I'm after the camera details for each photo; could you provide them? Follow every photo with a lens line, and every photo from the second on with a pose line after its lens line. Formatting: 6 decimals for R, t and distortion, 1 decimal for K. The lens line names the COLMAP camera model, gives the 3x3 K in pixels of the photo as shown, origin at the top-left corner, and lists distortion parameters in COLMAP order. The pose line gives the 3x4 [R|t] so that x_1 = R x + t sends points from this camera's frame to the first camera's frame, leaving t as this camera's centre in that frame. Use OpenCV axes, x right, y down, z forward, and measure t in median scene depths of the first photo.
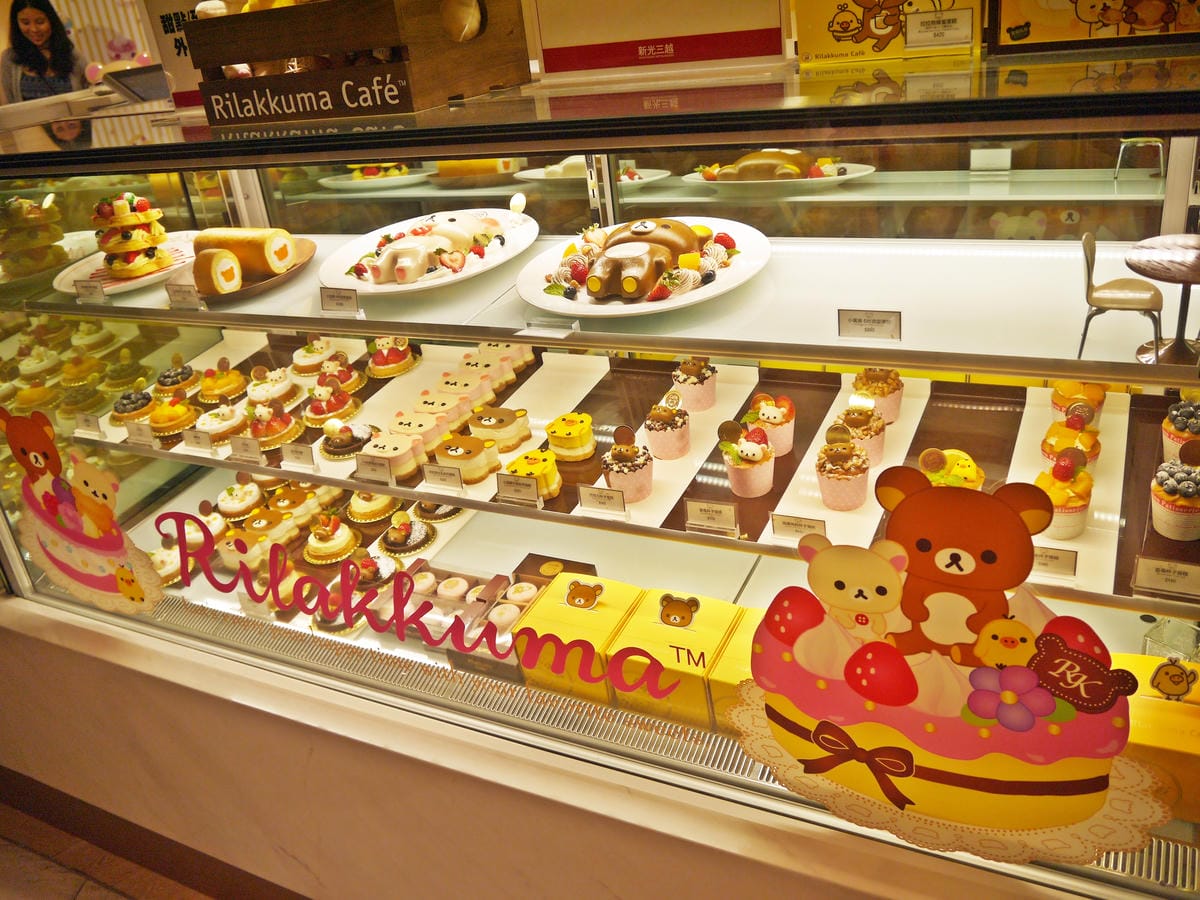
lens RADIAL K [[980.2, 0, 600.0], [0, 980.2, 450.0], [0, 0, 1]] dist [-0.046386, 0.007337]
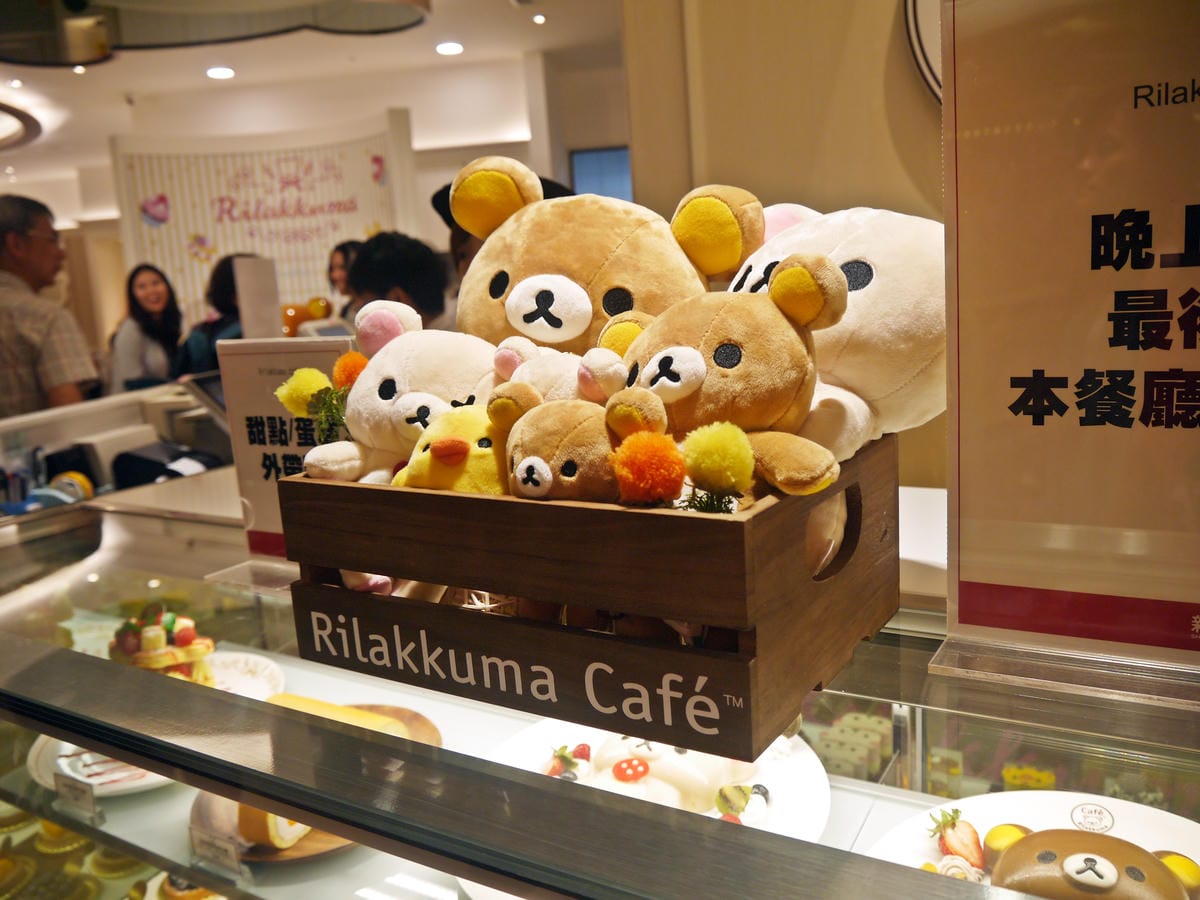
lens RADIAL K [[980.2, 0, 600.0], [0, 980.2, 450.0], [0, 0, 1]] dist [-0.046386, 0.007337]
pose [[0.996095, 0.062503, -0.062348, -0.227483], [-0.076315, 0.964673, -0.252153, -0.345161], [0.044385, 0.255927, 0.965677, 0.492247]]
